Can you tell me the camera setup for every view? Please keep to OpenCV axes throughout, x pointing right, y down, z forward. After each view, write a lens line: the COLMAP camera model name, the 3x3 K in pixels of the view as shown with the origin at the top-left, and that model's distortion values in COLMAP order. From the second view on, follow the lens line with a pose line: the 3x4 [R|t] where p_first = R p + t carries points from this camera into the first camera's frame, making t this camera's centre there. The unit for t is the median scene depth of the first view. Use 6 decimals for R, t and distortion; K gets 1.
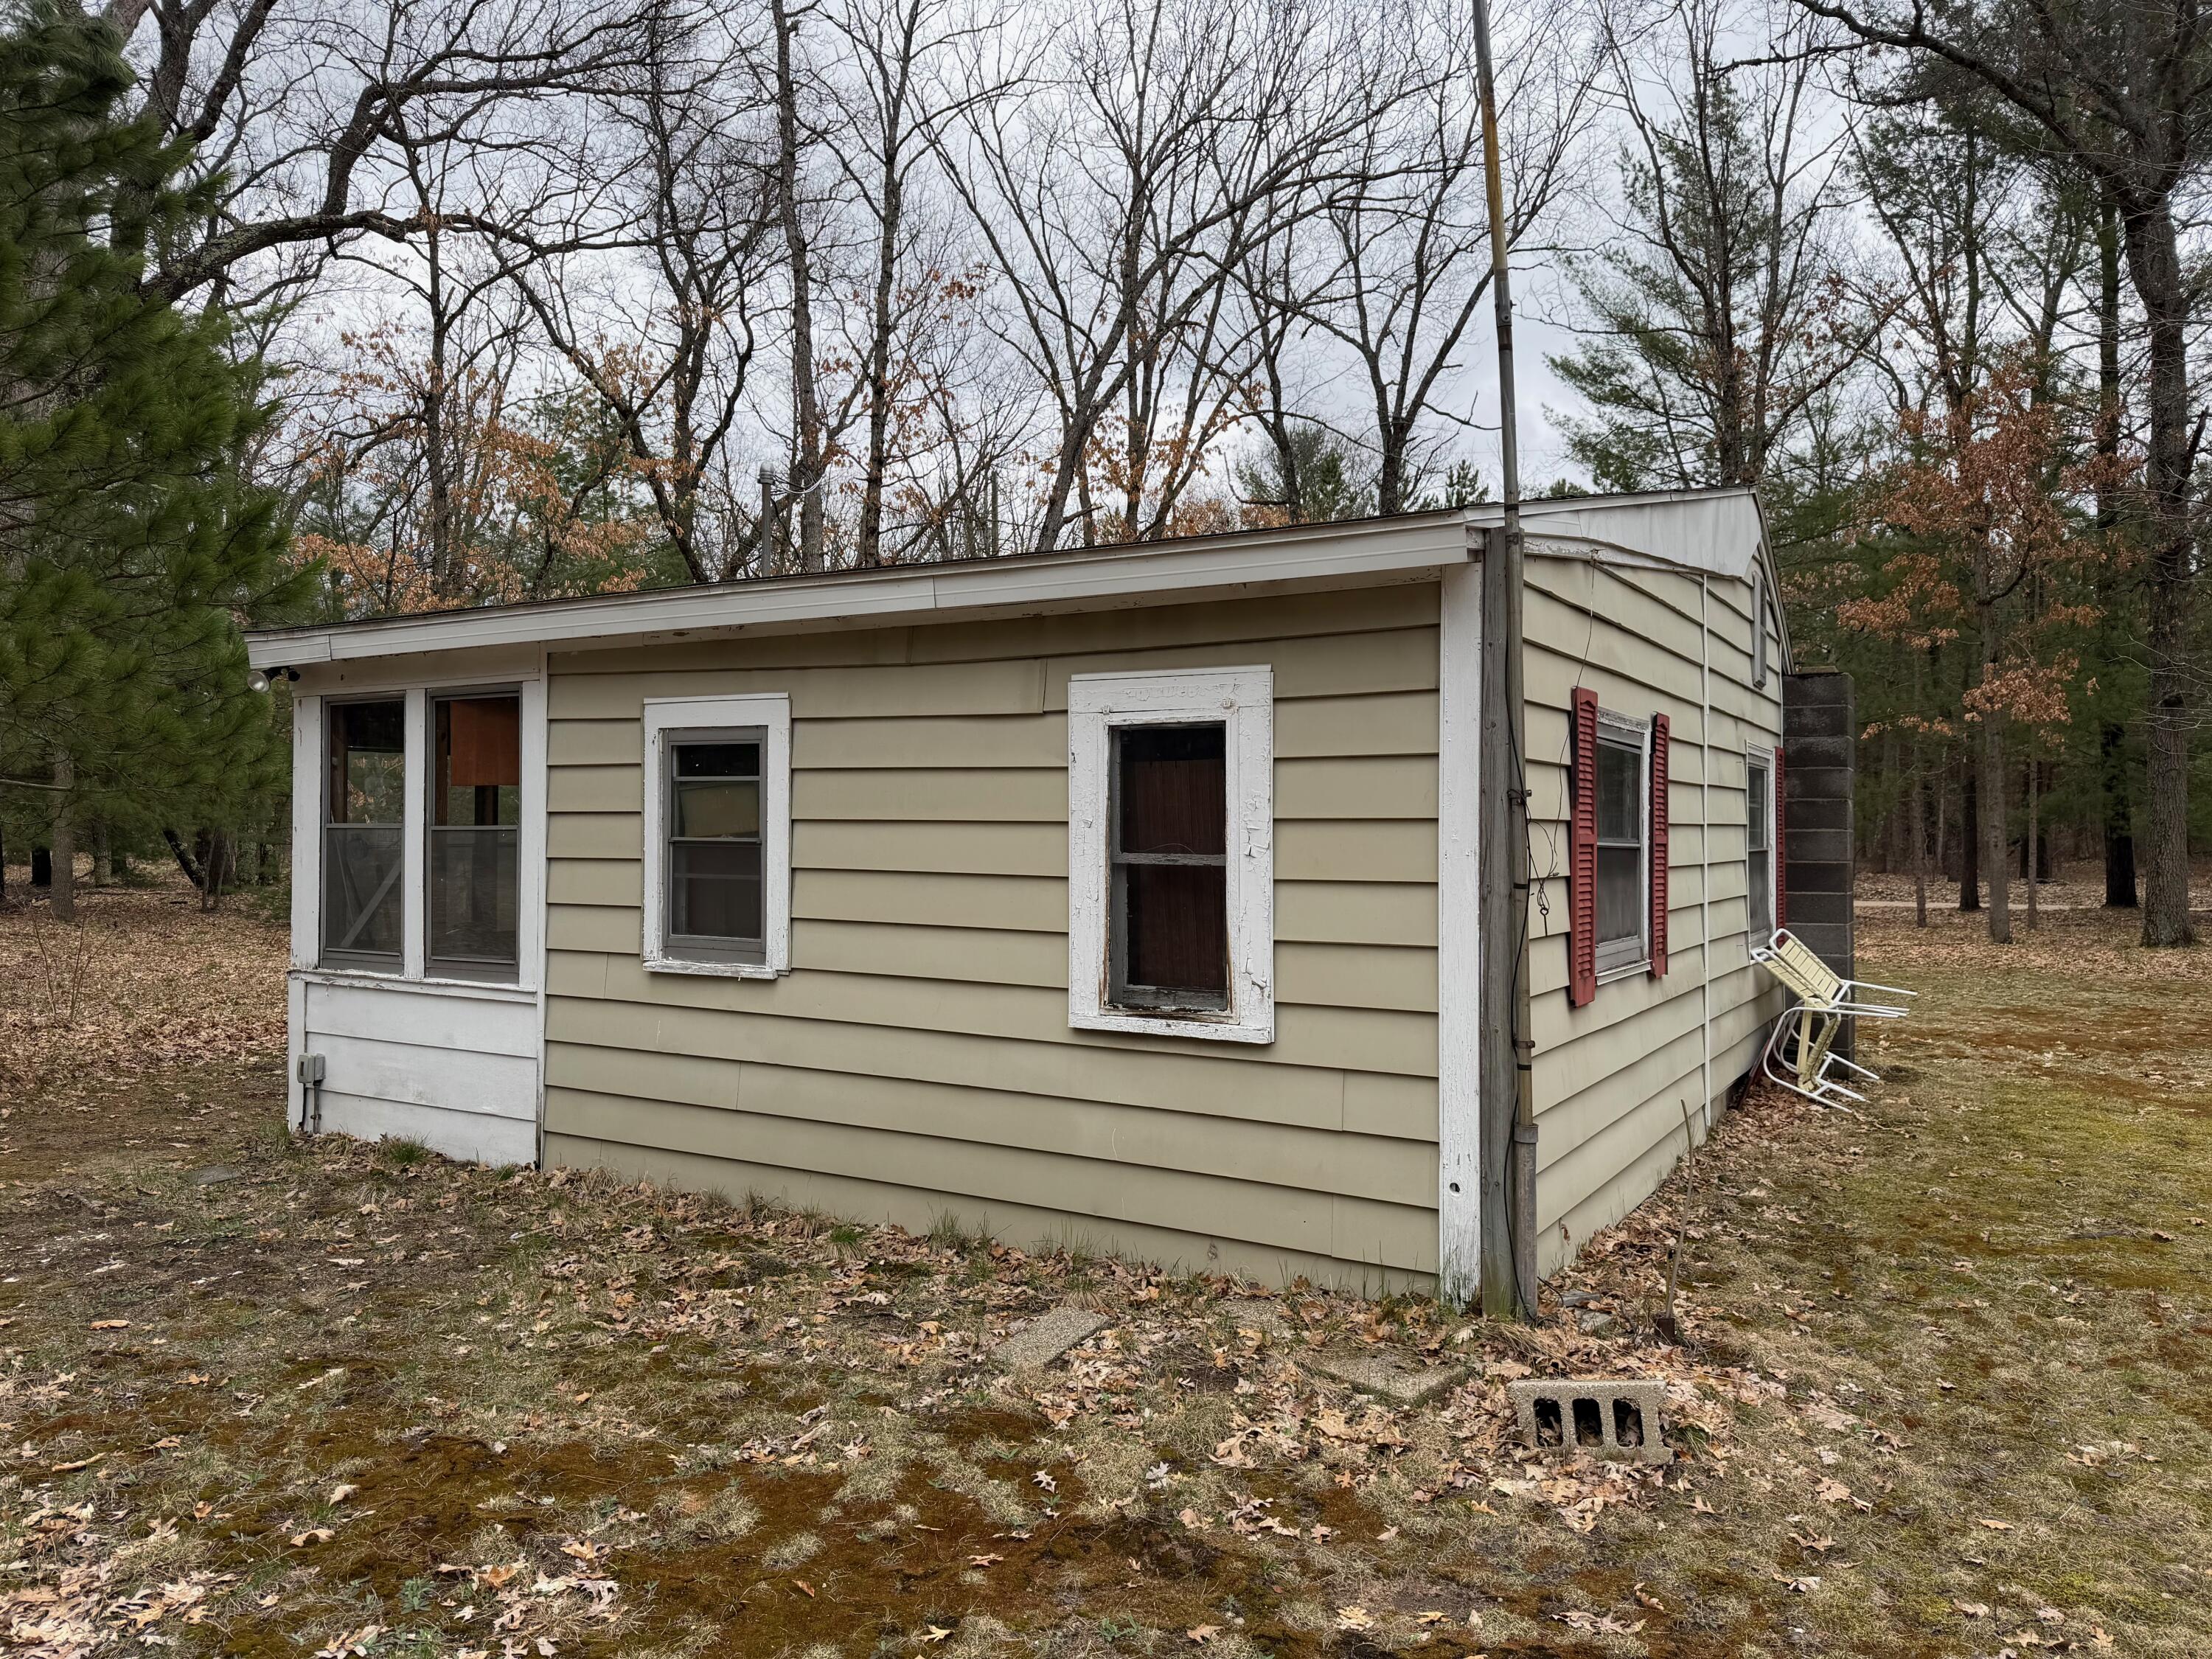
lens RADIAL K [[1523.3, 0, 1106.0], [0, 1523.3, 829.5], [0, 0, 1]] dist [0.169233, -0.272958]
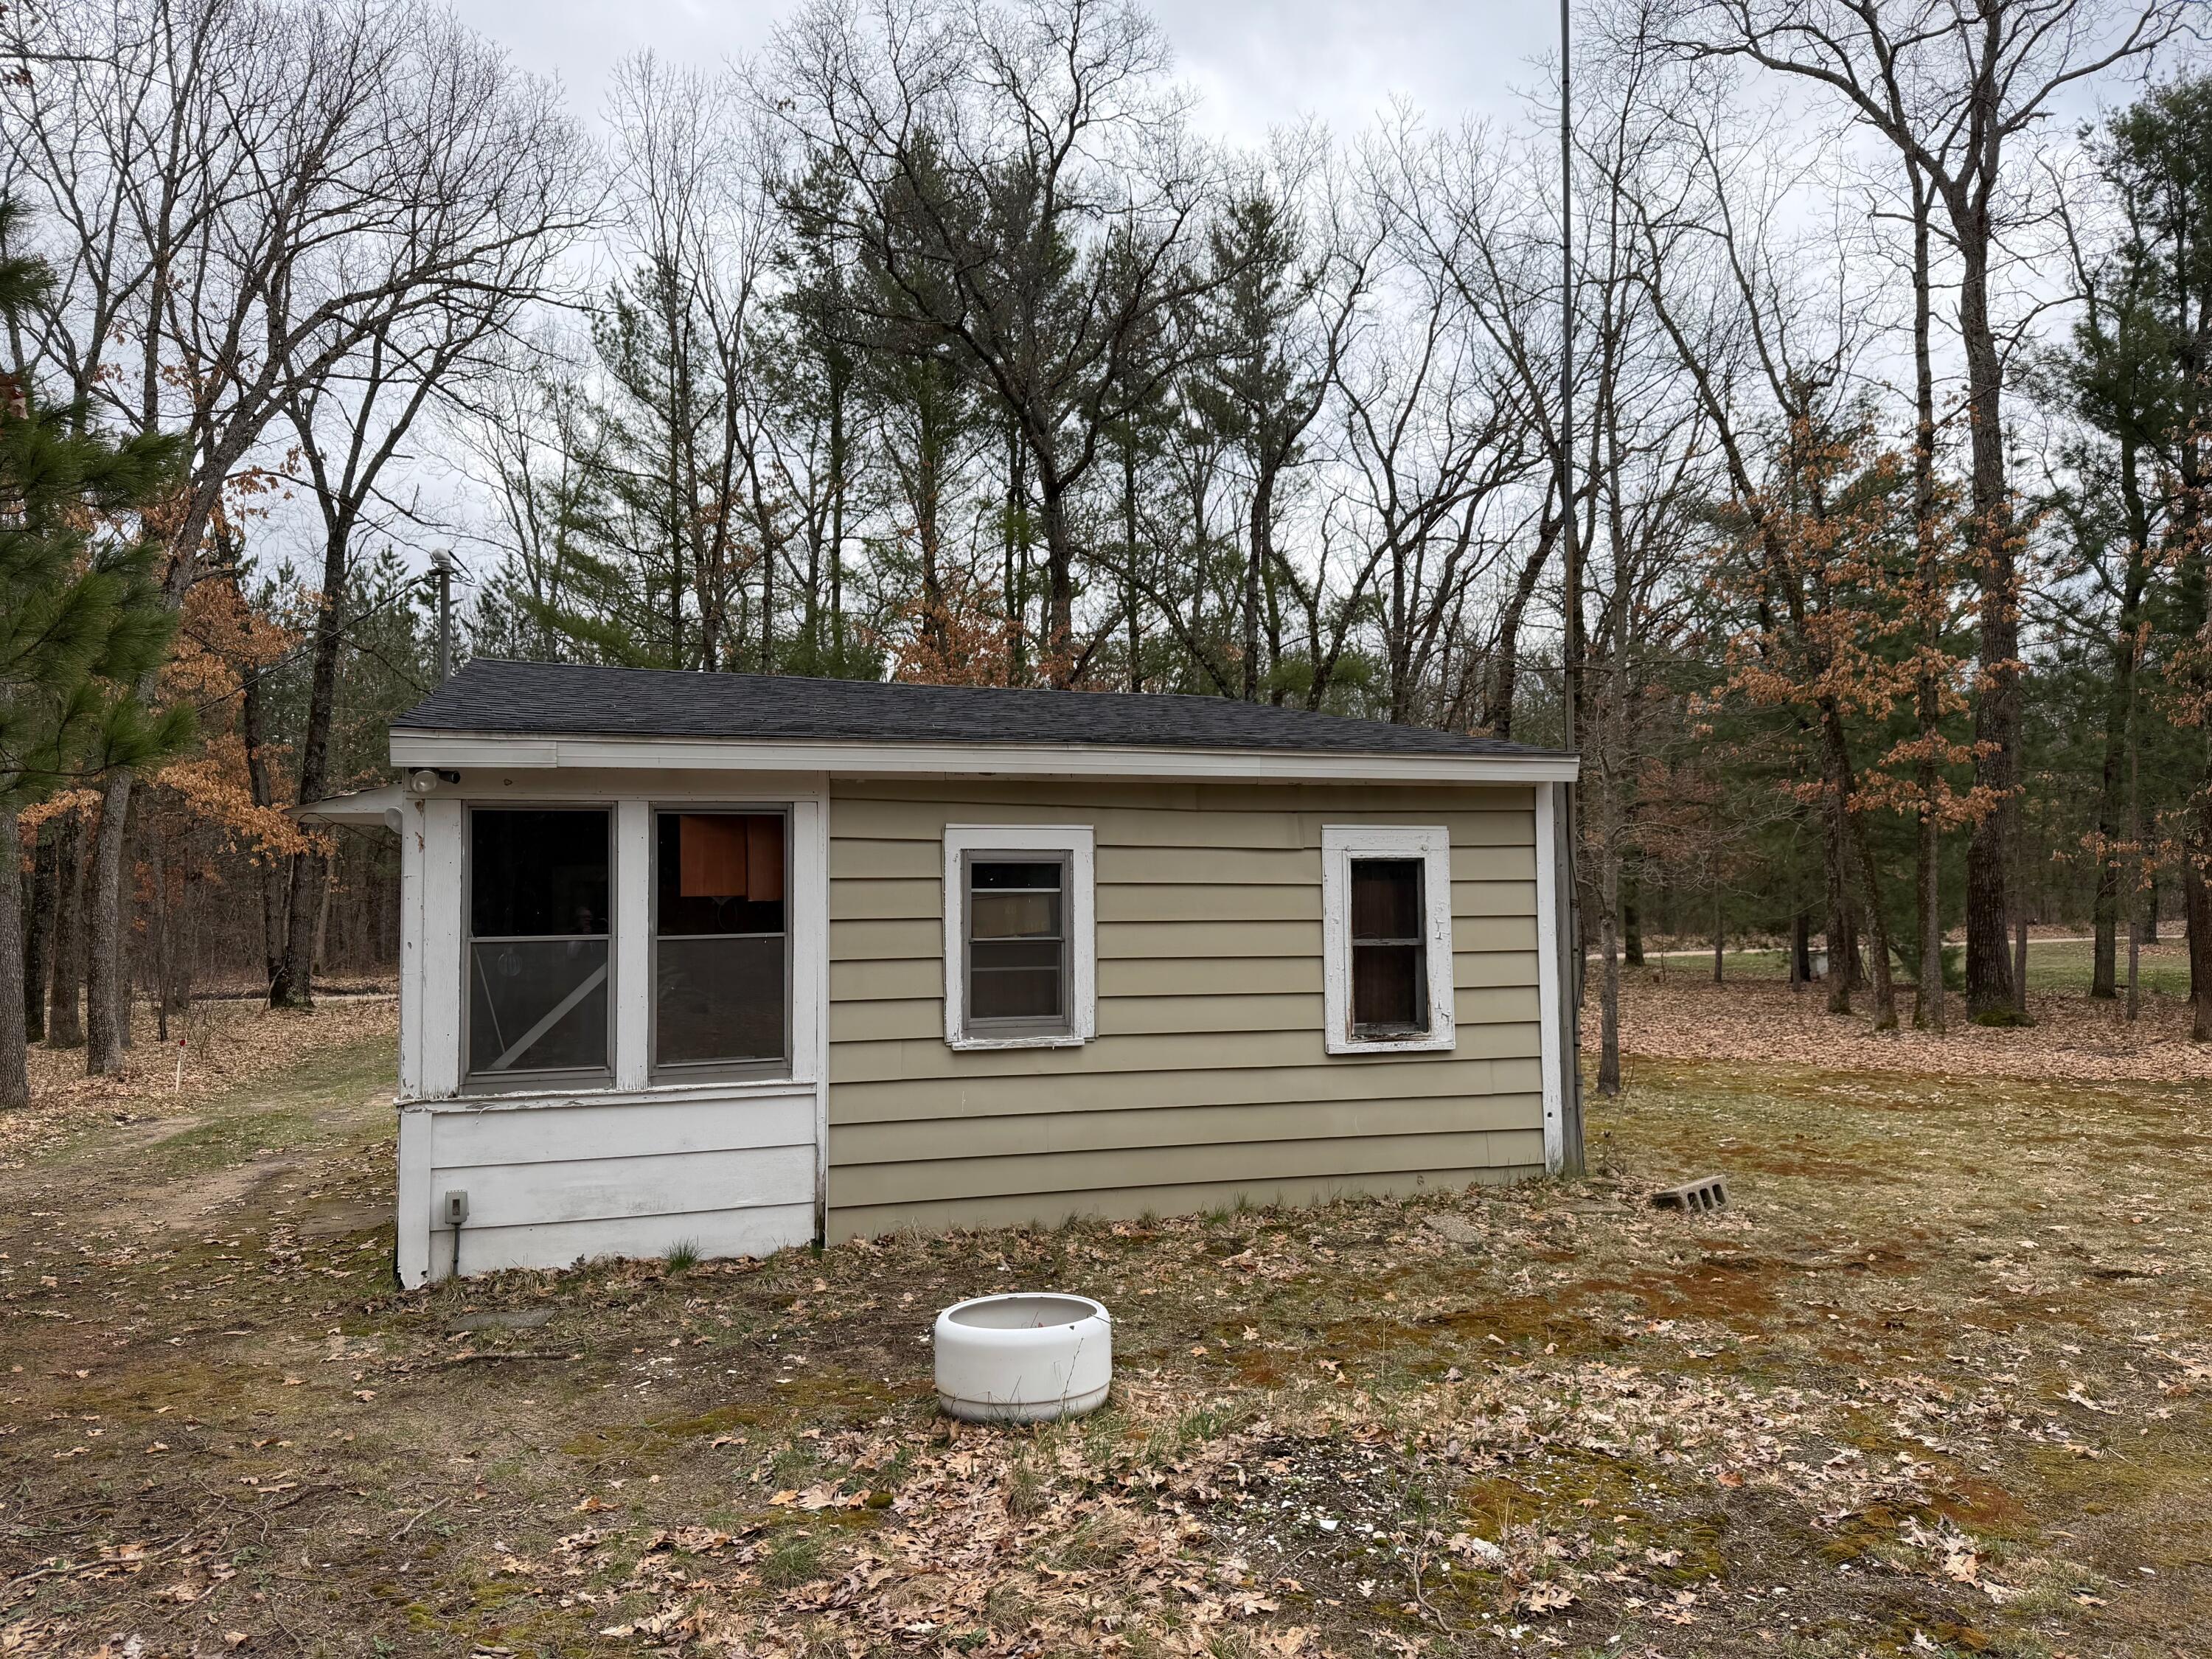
lens RADIAL K [[1523.3, 0, 1106.0], [0, 1523.3, 829.5], [0, 0, 1]] dist [0.169233, -0.272958]
pose [[0.661222, 0.028388, 0.749653, -1.118354], [0.016545, 0.998489, -0.052403, -0.015803], [-0.750008, 0.047053, 0.659753, 0.116716]]
